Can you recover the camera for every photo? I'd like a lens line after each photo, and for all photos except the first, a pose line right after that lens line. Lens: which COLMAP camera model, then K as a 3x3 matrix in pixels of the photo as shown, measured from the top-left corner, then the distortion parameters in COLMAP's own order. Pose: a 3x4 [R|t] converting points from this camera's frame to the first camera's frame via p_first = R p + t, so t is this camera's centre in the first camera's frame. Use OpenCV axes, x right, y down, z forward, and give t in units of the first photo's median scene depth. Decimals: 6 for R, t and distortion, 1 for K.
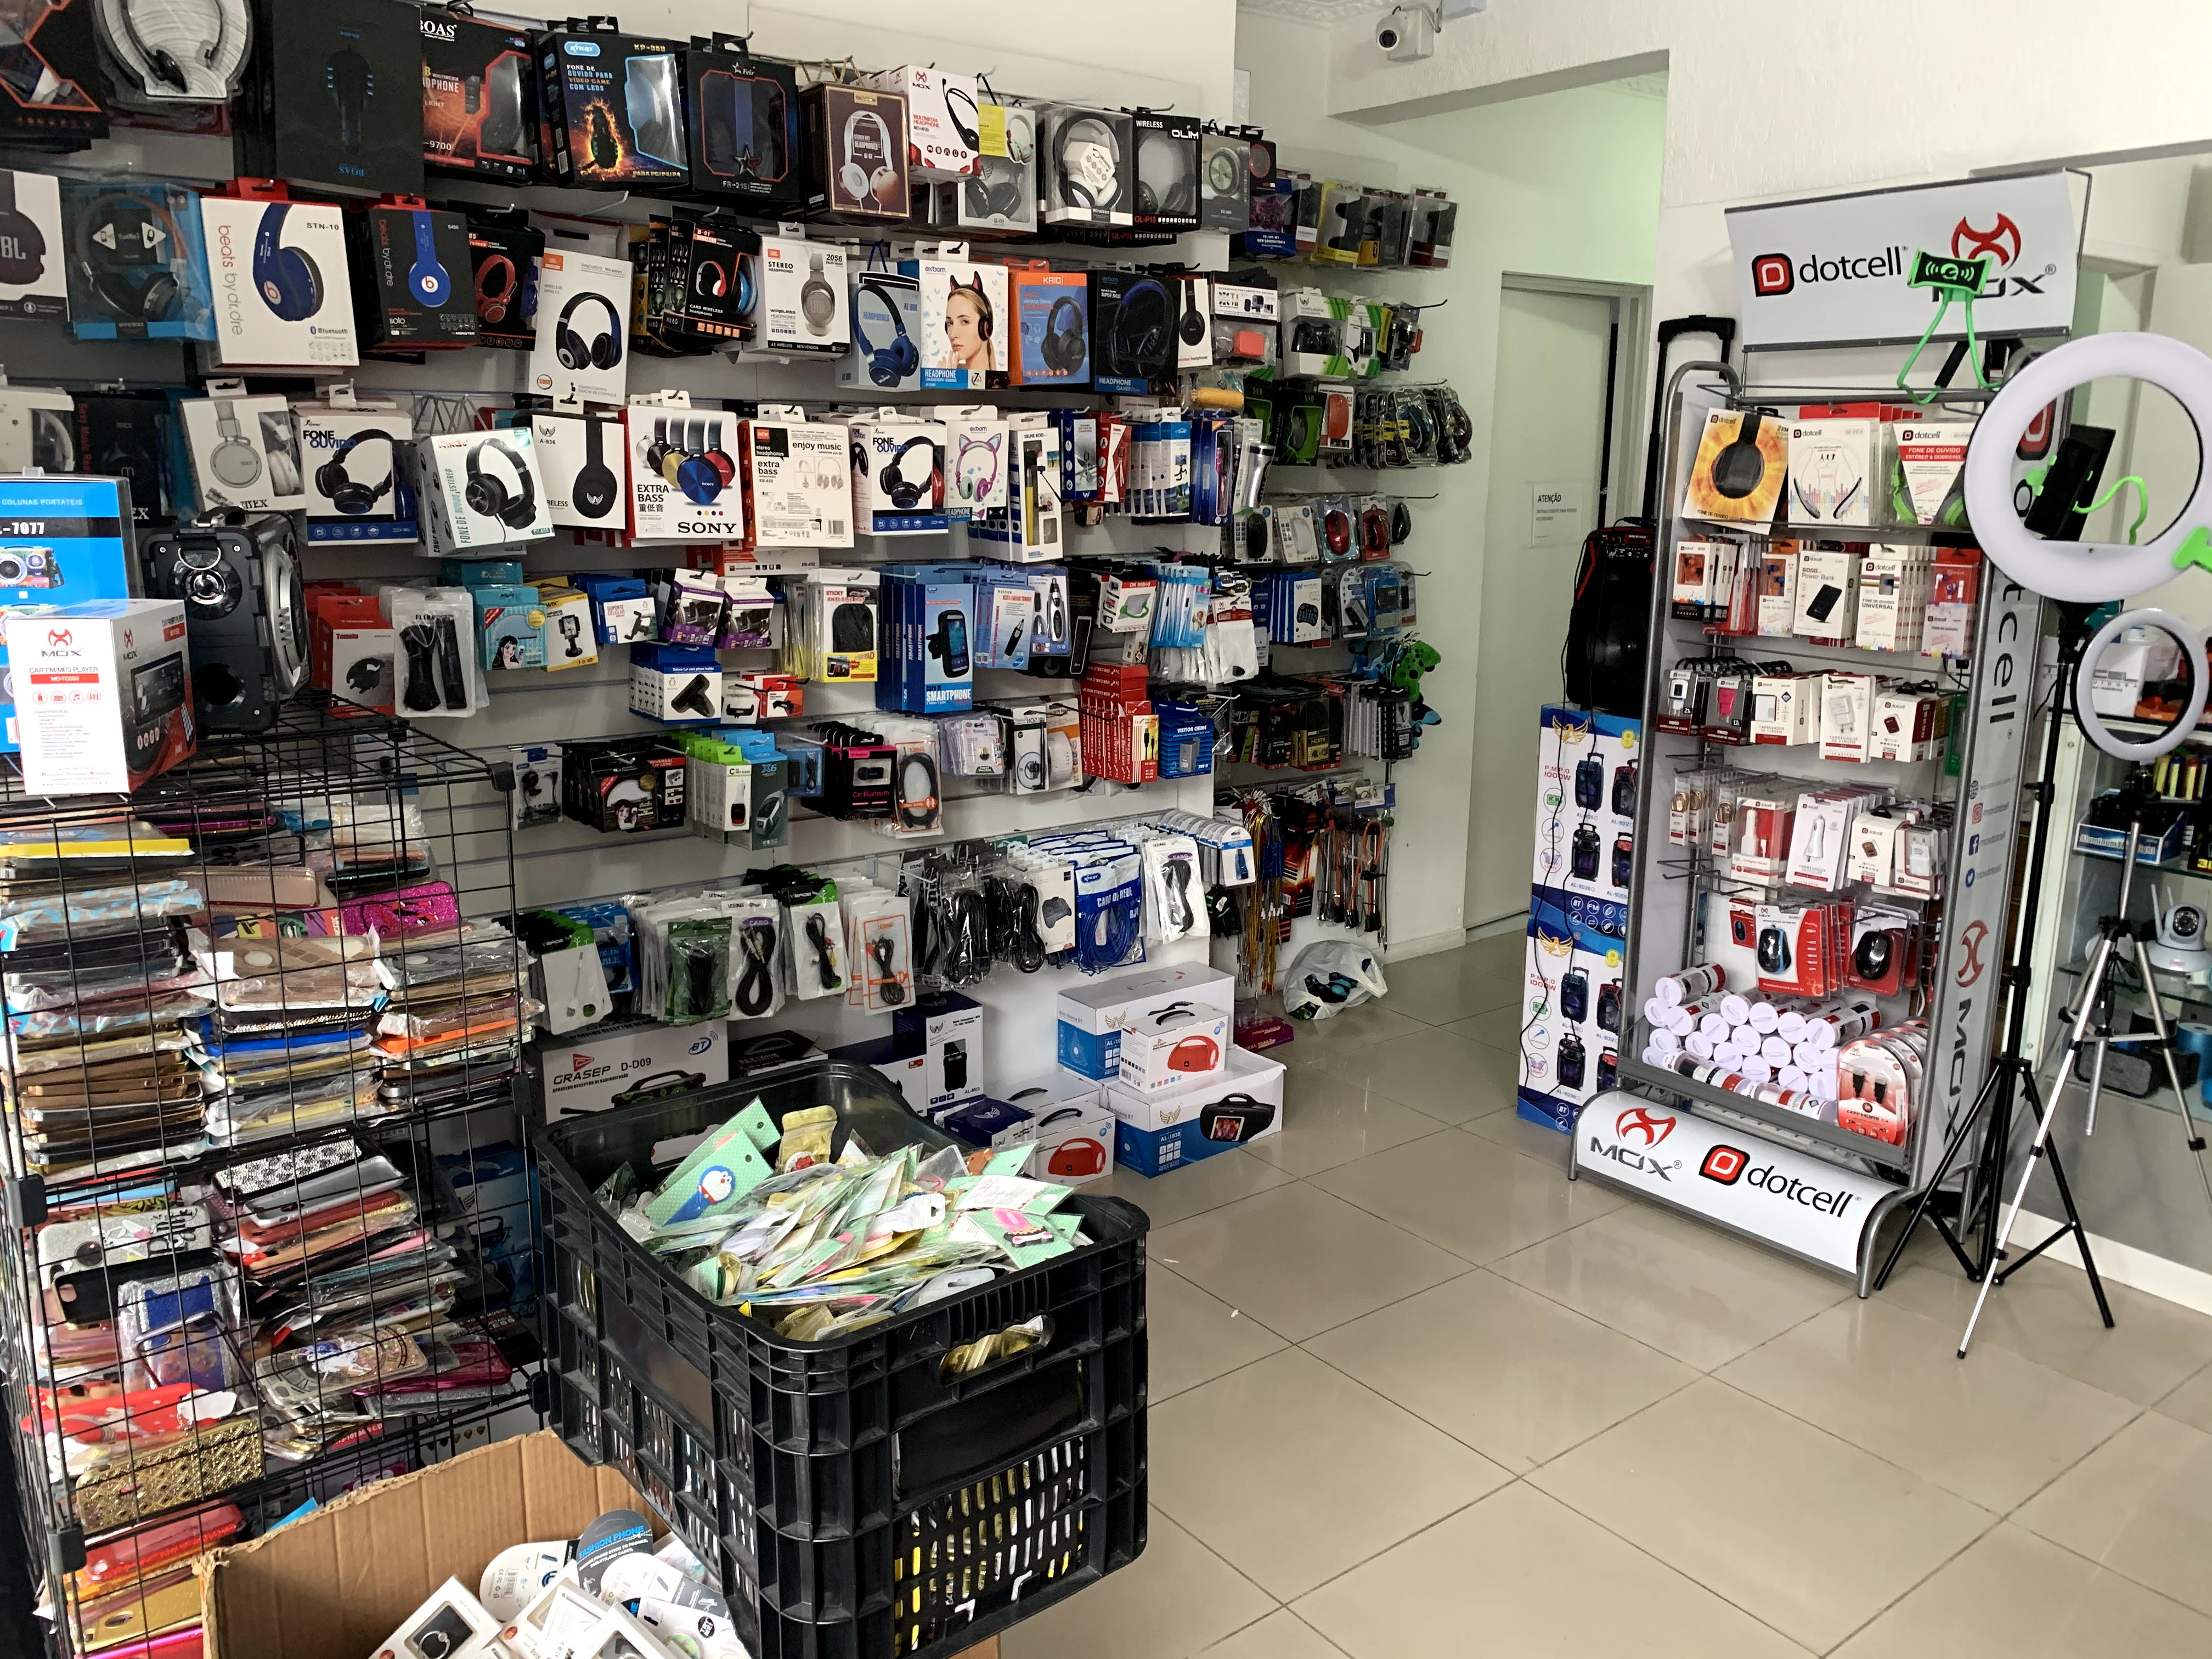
lens RADIAL K [[1707.4, 0, 1106.0], [0, 1707.4, 829.5], [0, 0, 1]] dist [-0.006855, 0.033430]
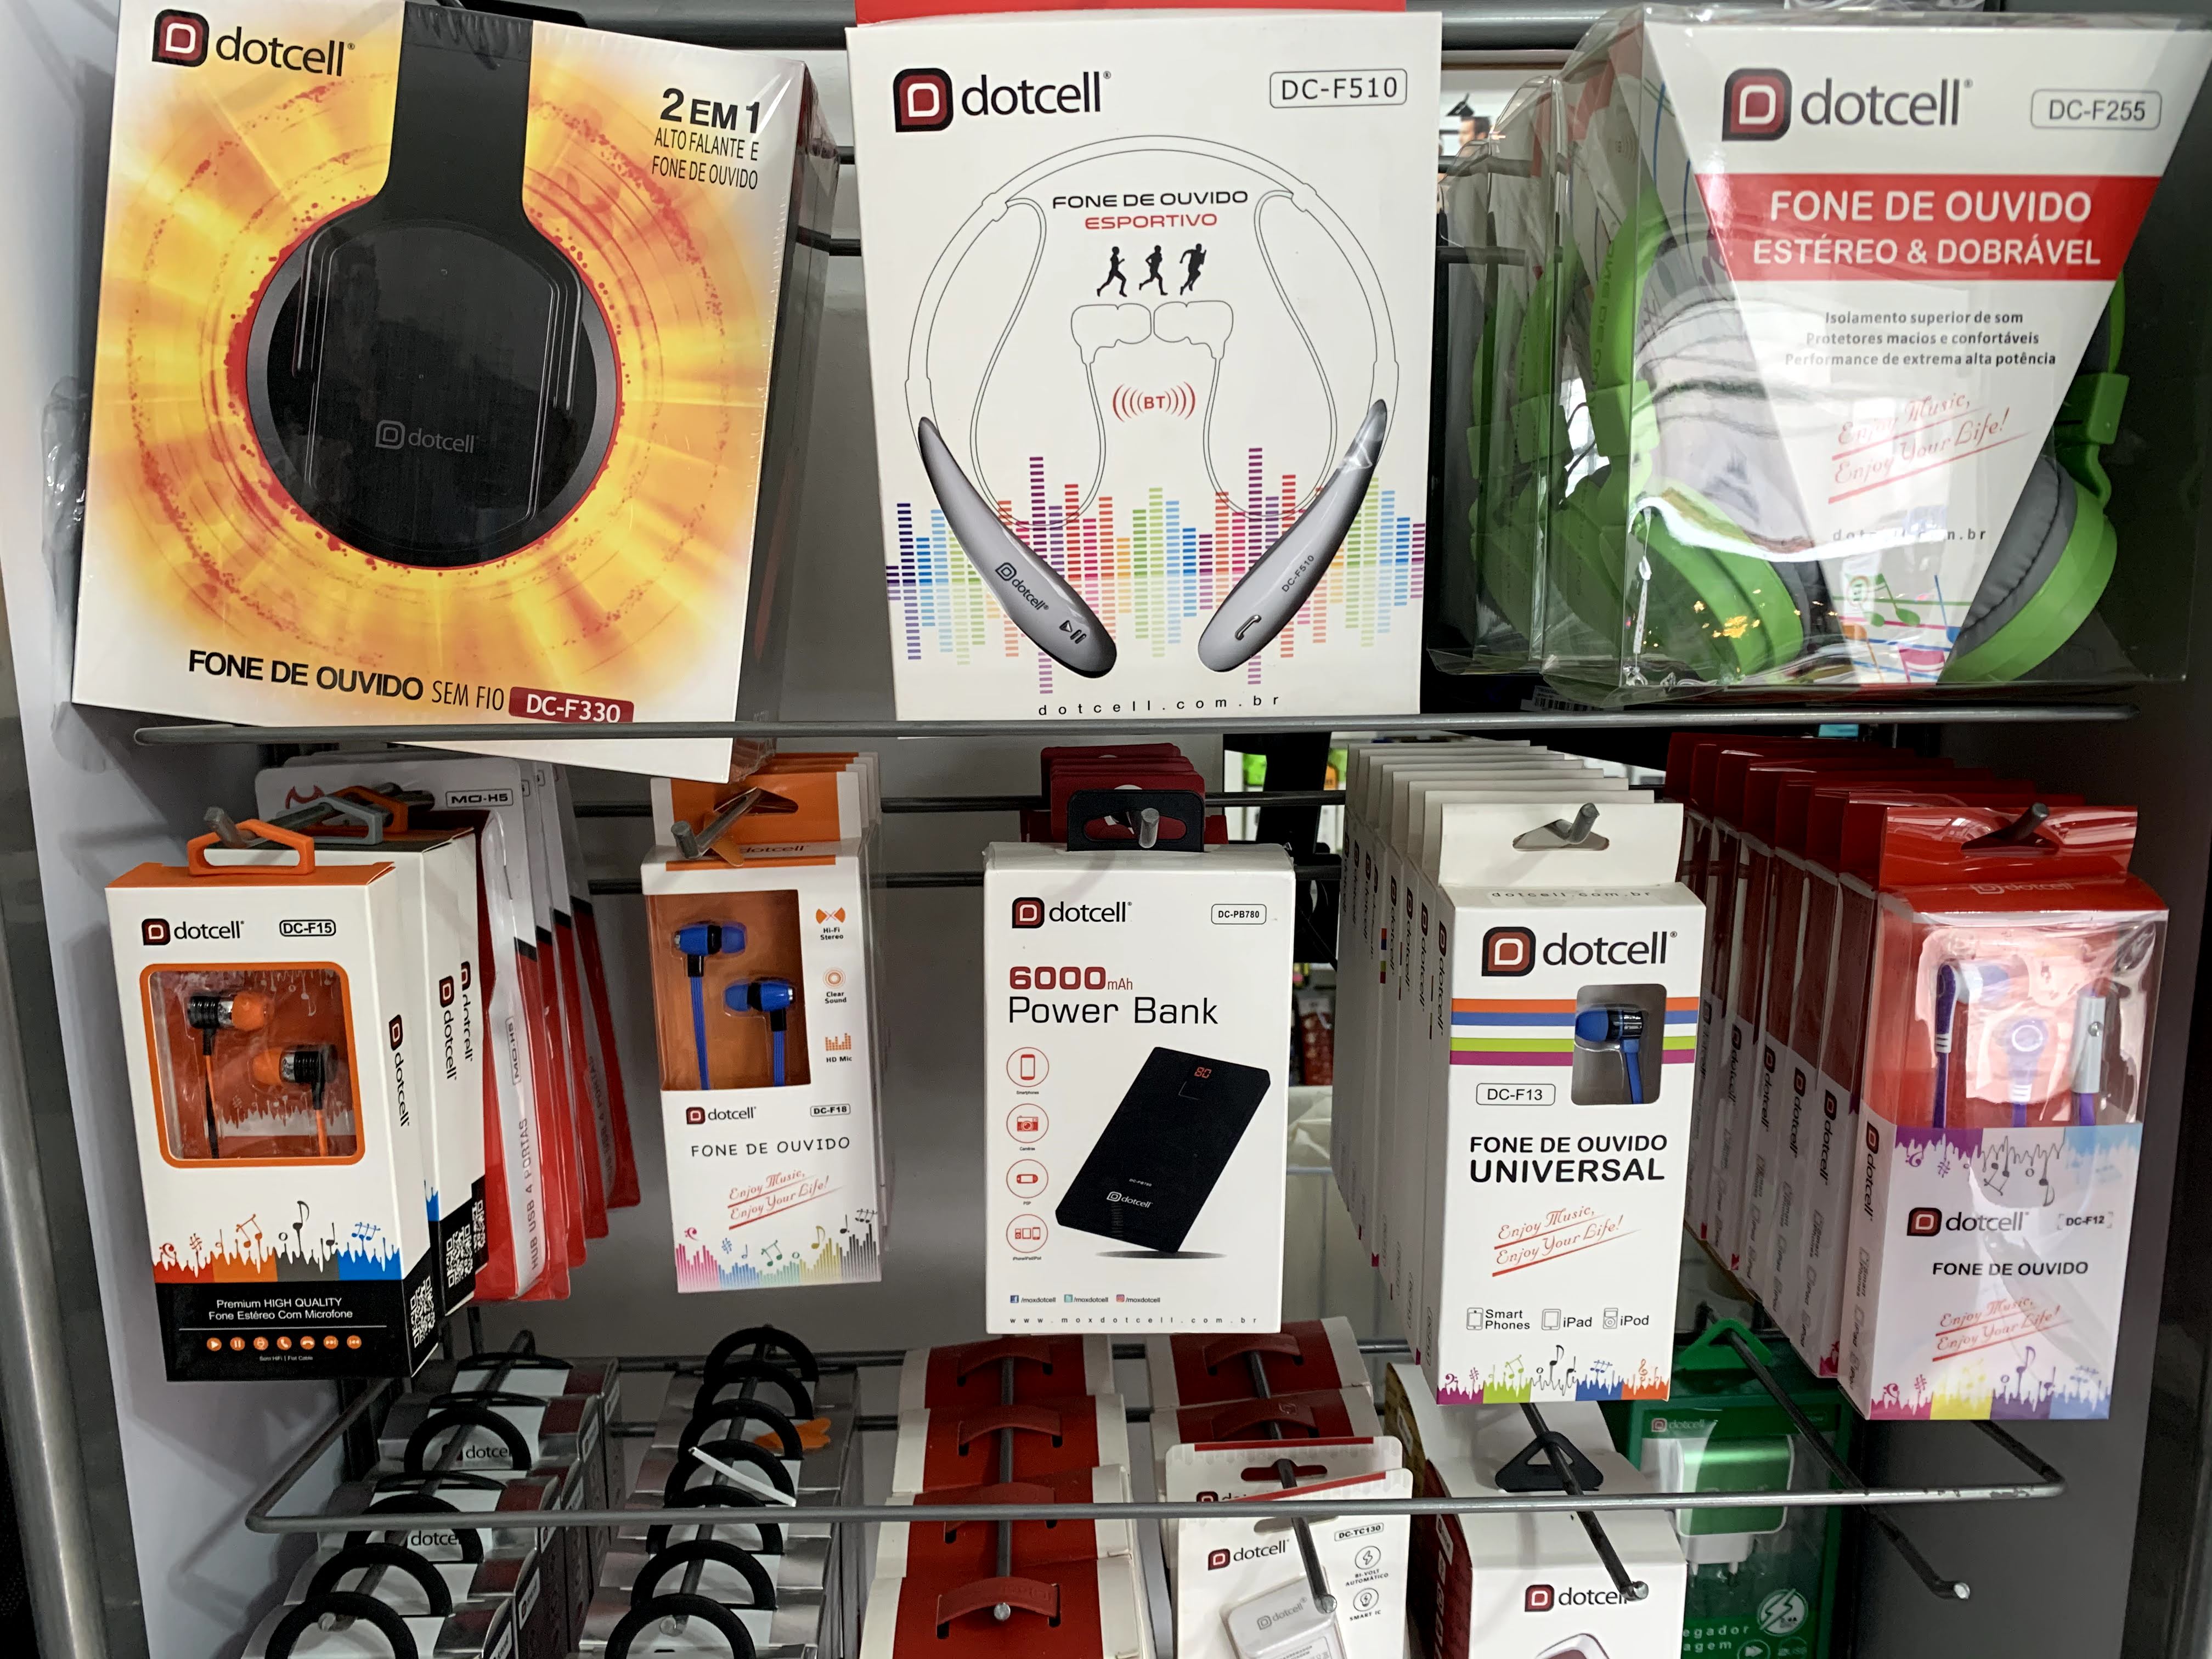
lens RADIAL K [[1649.8, 0, 1106.0], [0, 1649.8, 829.5], [0, 0, 1]] dist [0.013700, 0.001024]
pose [[0.578470, -0.182565, 0.795011, 0.282887], [0.188644, 0.978152, 0.087359, -0.175141], [-0.793591, 0.099440, 0.600271, 0.876998]]
